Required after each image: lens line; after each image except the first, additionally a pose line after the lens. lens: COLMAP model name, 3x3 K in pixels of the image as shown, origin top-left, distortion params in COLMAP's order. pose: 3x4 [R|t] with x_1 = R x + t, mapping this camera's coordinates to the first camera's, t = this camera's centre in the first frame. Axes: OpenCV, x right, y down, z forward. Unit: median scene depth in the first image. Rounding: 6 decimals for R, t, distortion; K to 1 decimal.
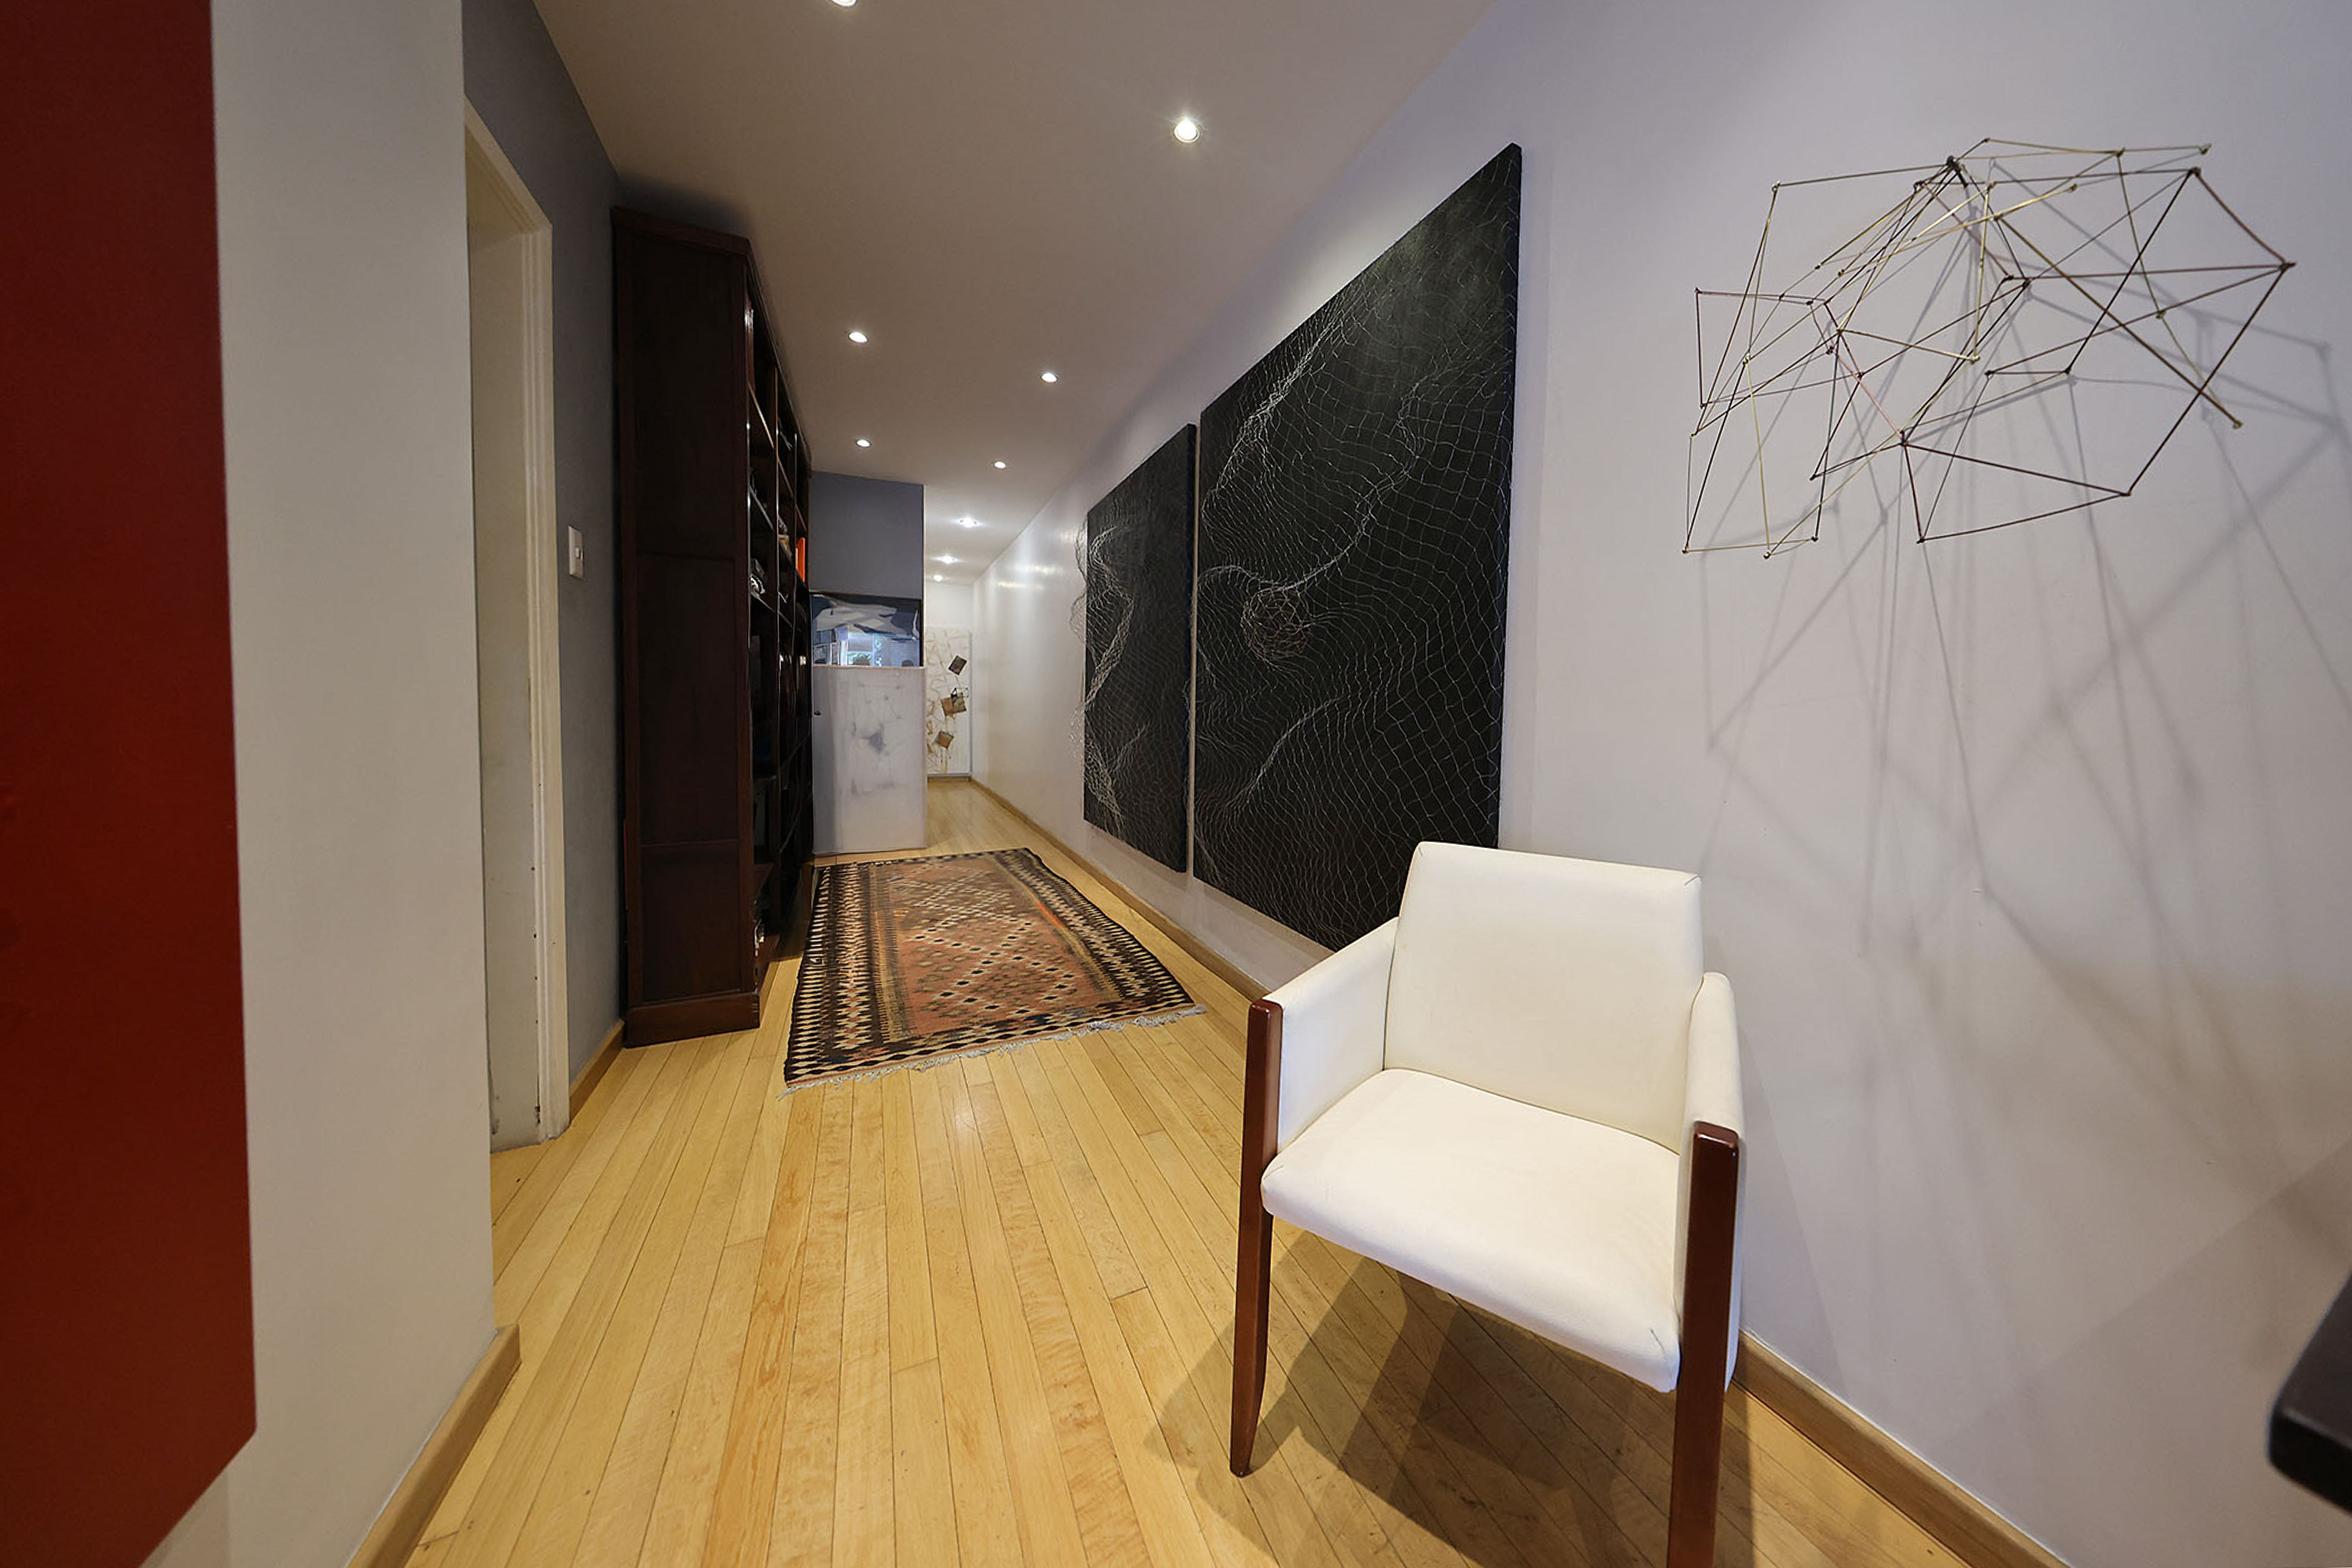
lens RADIAL K [[693.1, 0, 1209.7], [0, 693.1, 735.2], [0, 0, 1]] dist [0.000760, 0.000030]
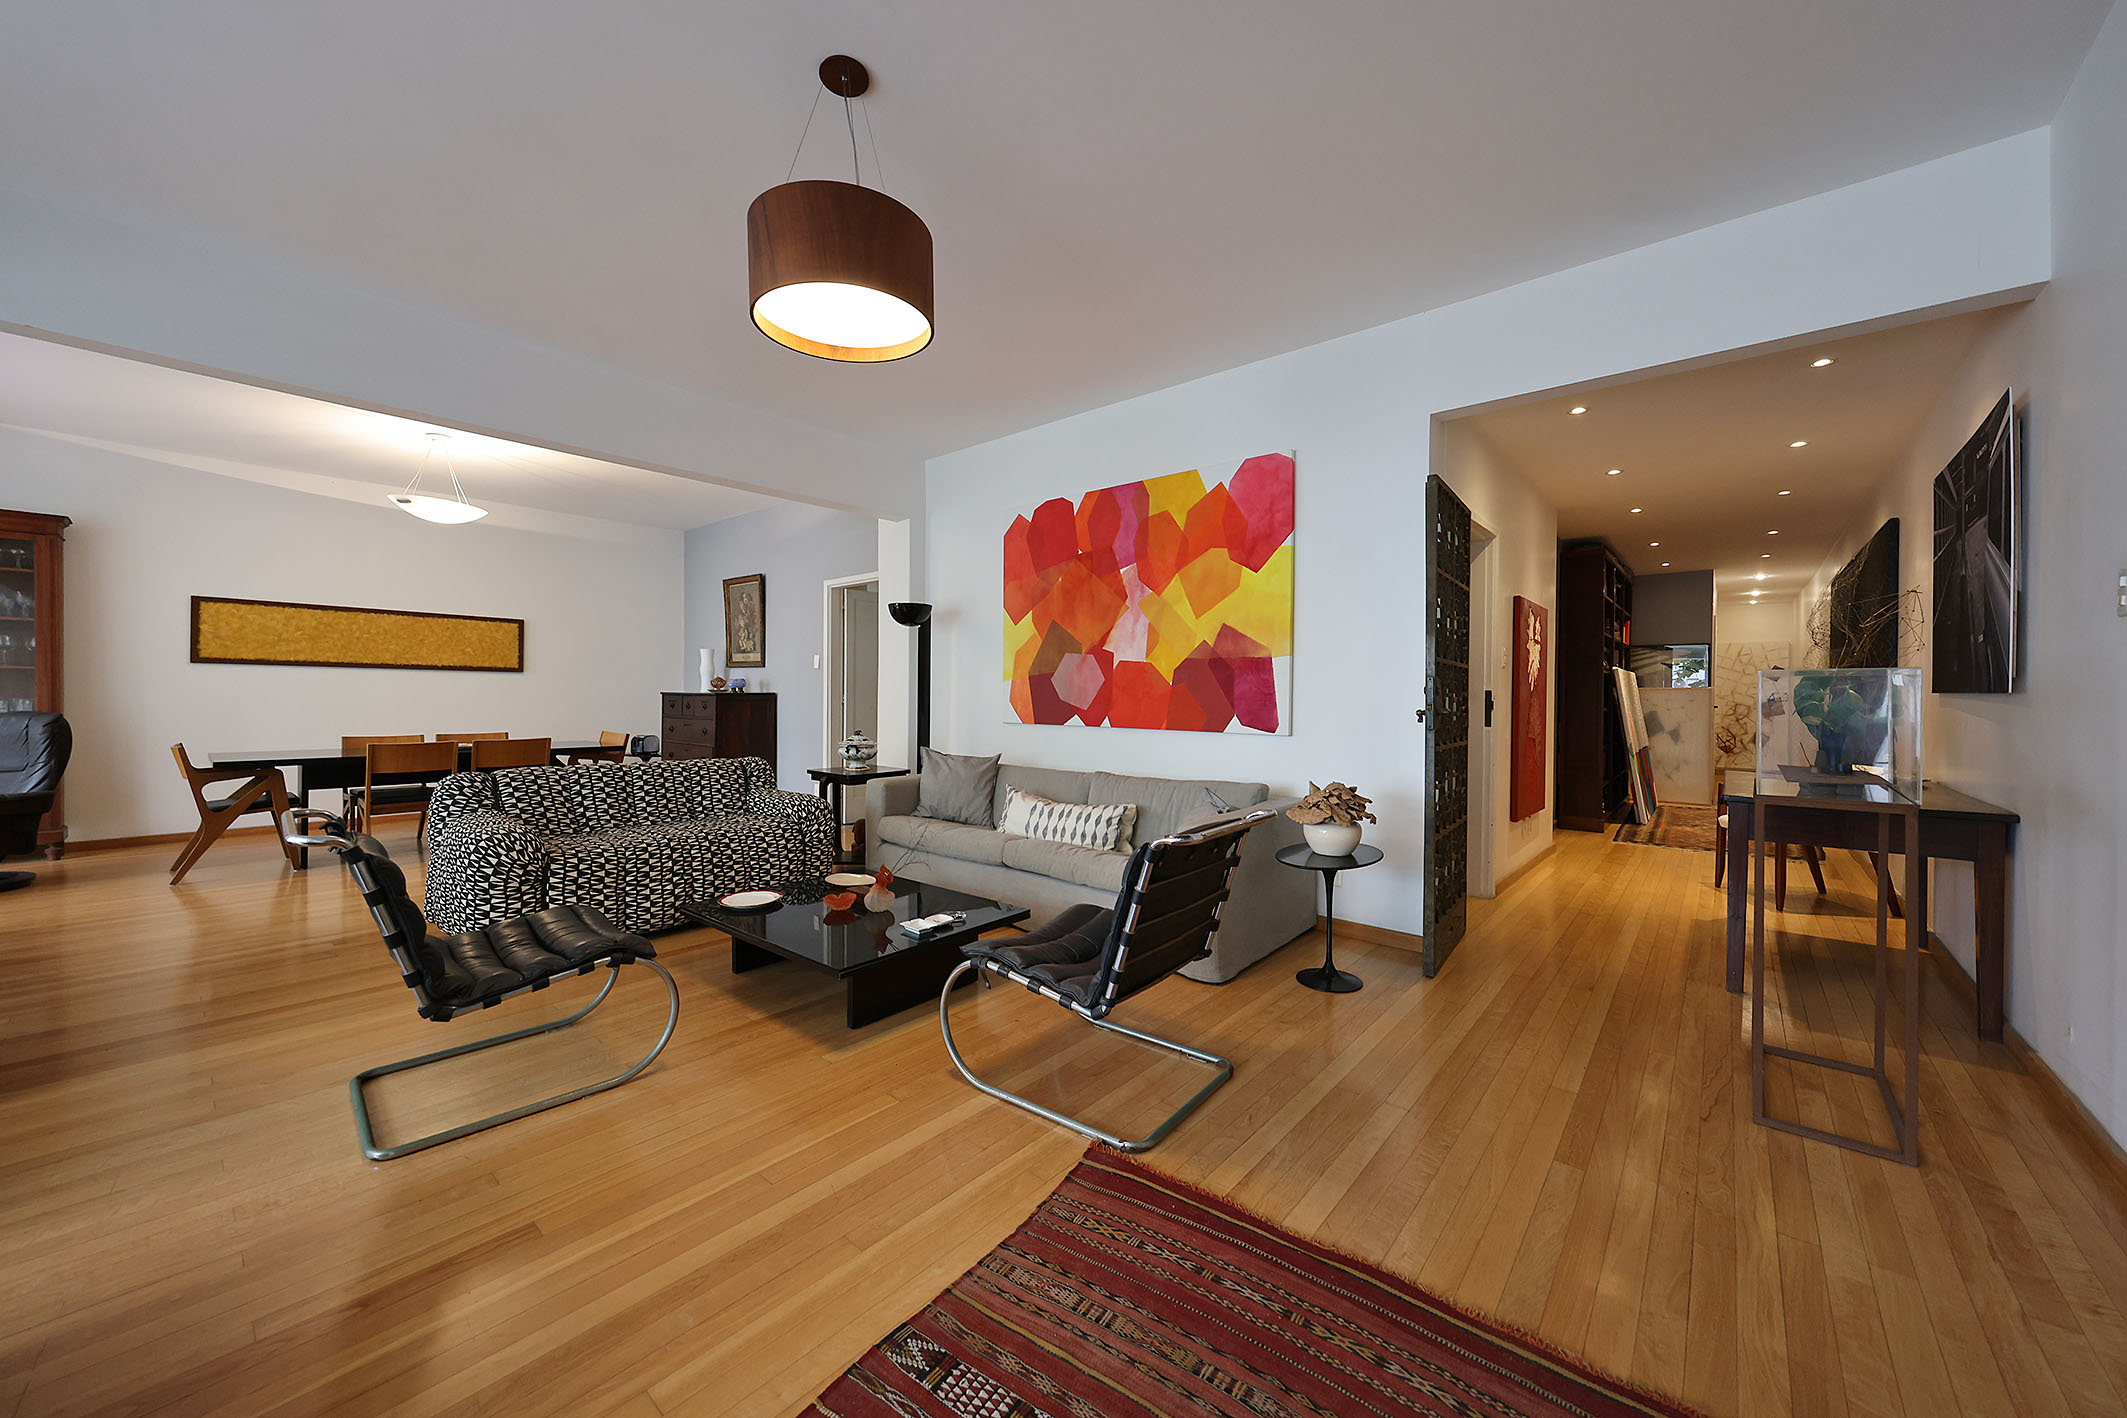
lens RADIAL K [[768.4, 0, 1062.3], [0, 768.4, 699.3], [0, 0, 1]] dist [-0.000203, 0.000016]
pose [[0.385337, -0.005523, -0.922759, 0.726251], [-0.033871, 0.999224, -0.020125, 0.016801], [0.922154, 0.039010, 0.384851, -1.179286]]
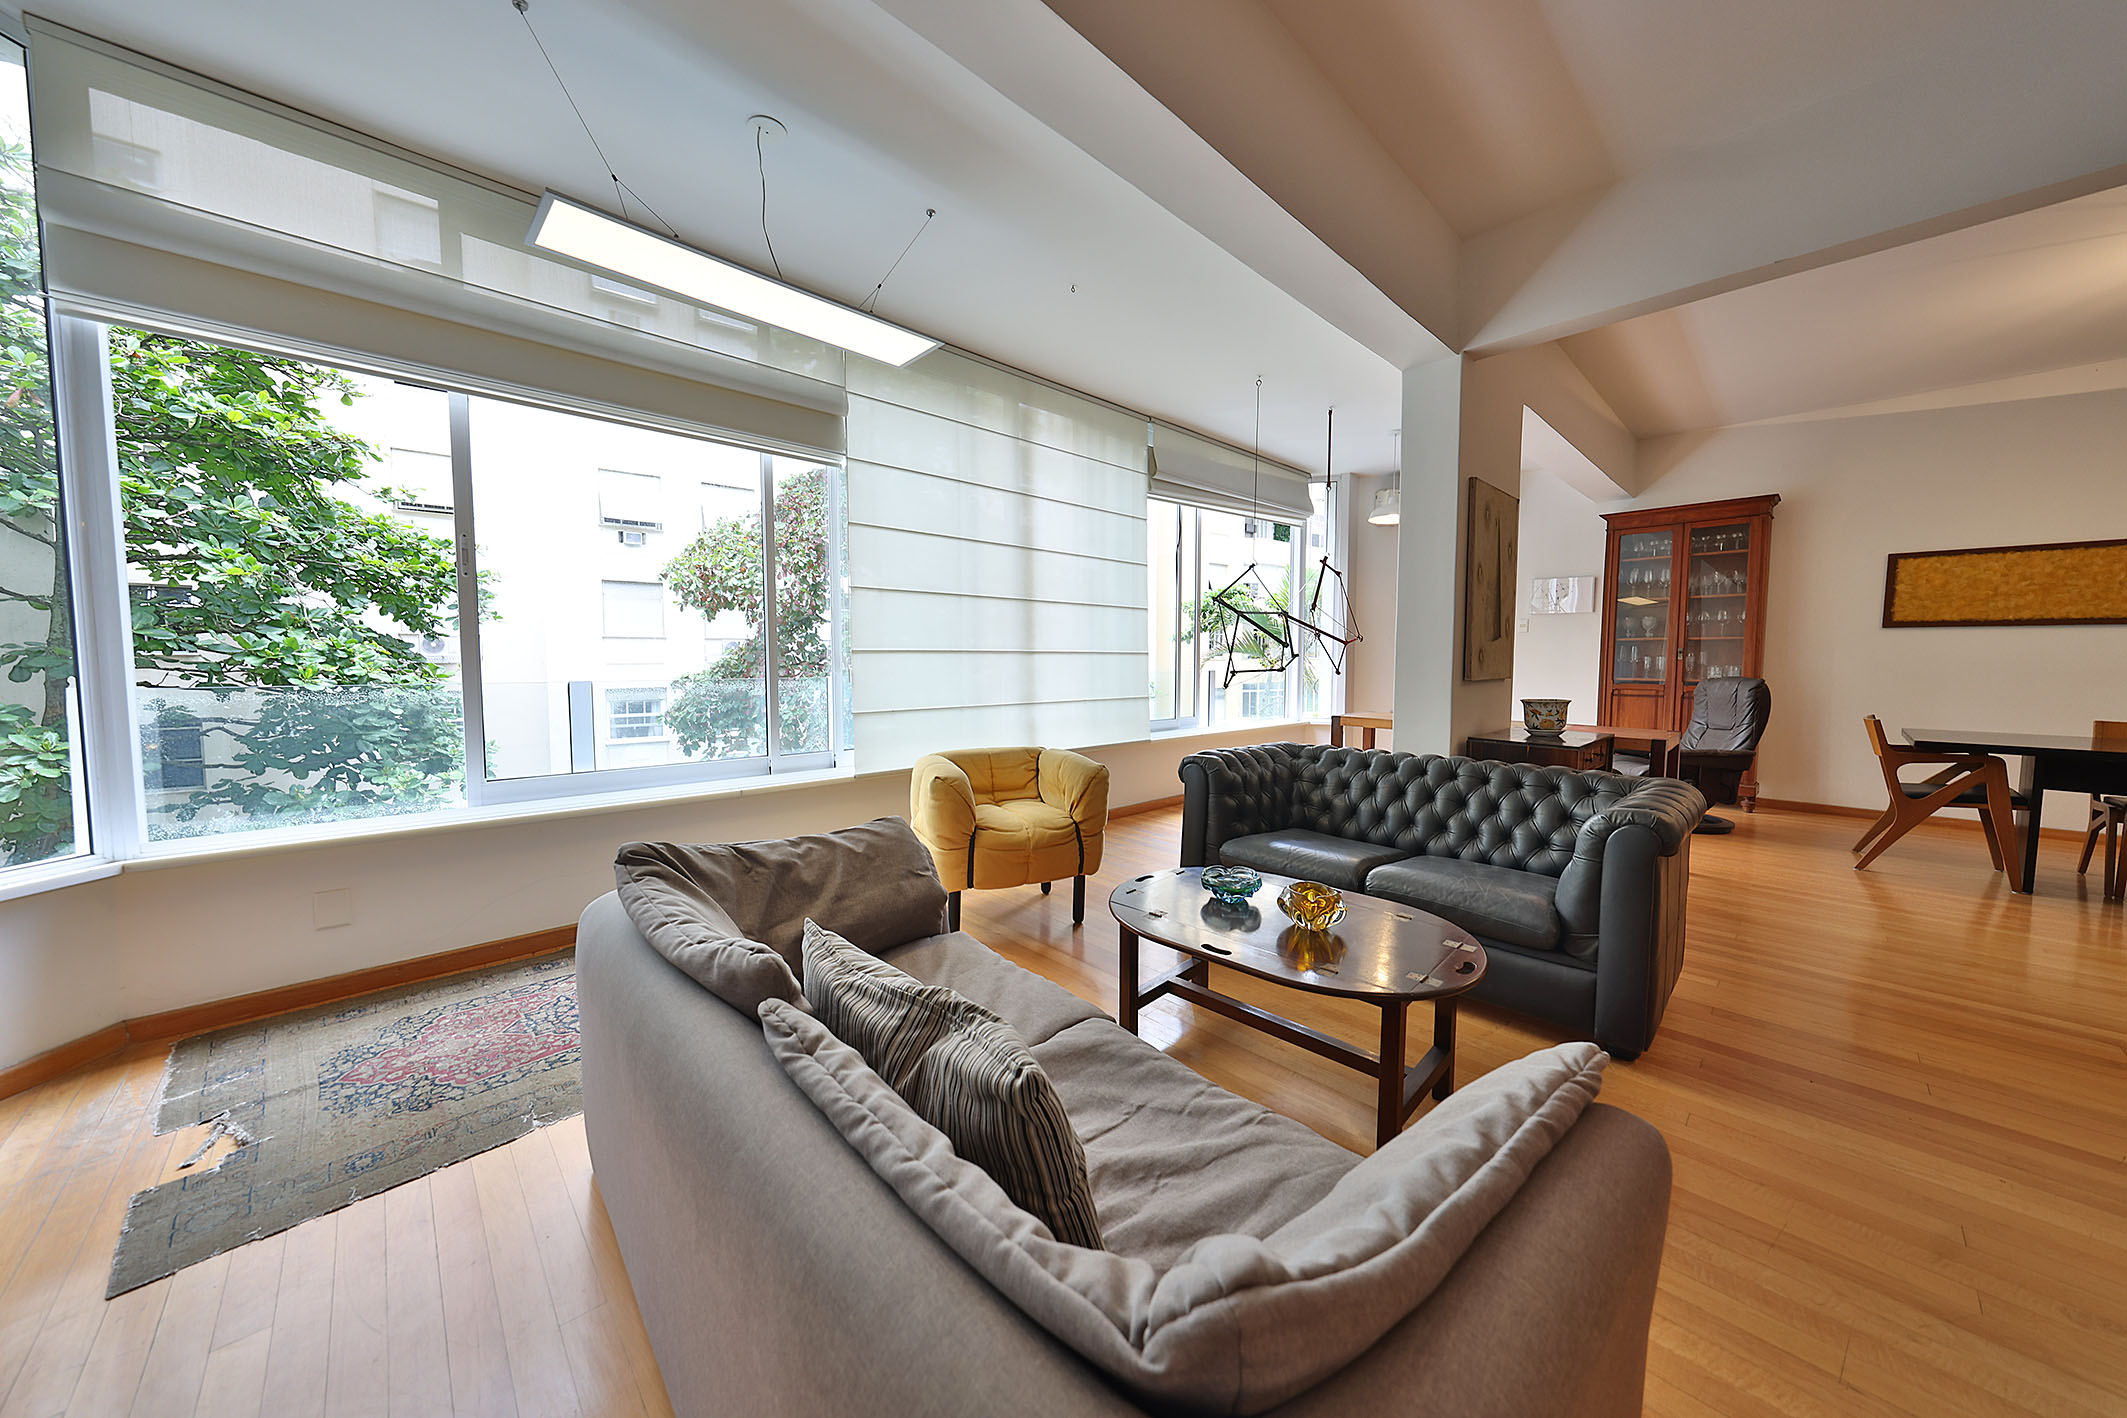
lens RADIAL K [[725.5, 0, 1064.5], [0, 725.5, 698.8], [0, 0, 1]] dist [0.000403, 0.000846]
pose [[-0.956191, -0.000665, -0.292743, 0.491988], [-0.027477, 0.995787, 0.087485, 0.025933], [0.291451, 0.091696, -0.952181, -1.337028]]
